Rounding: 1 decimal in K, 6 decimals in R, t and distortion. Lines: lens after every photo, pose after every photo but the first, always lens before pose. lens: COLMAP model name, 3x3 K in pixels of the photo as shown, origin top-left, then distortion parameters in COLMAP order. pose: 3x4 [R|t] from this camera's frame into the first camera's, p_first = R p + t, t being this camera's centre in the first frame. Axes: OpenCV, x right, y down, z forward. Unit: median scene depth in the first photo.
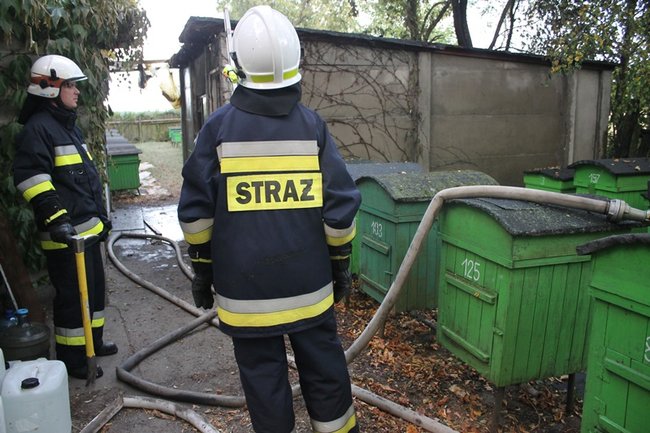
lens RADIAL K [[555.1, 0, 325.0], [0, 555.1, 216.5], [0, 0, 1]] dist [-0.165003, 0.136813]
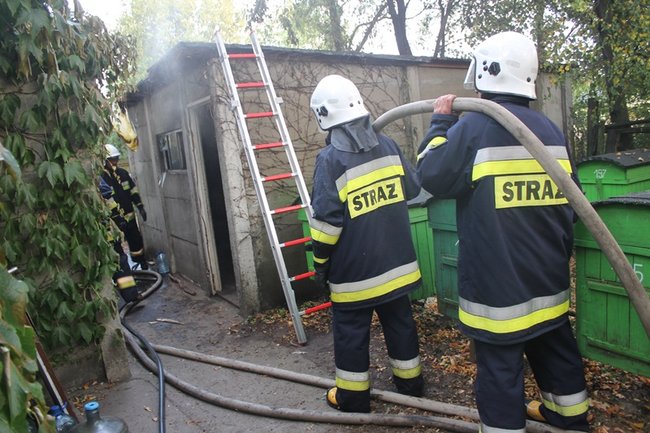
lens RADIAL K [[555.1, 0, 325.0], [0, 555.1, 216.5], [0, 0, 1]] dist [-0.165003, 0.136813]
pose [[0.978809, -0.118395, 0.167079, -0.174016], [0.127645, 0.990766, -0.045717, -0.009285], [-0.160124, 0.066075, 0.984883, 0.079287]]
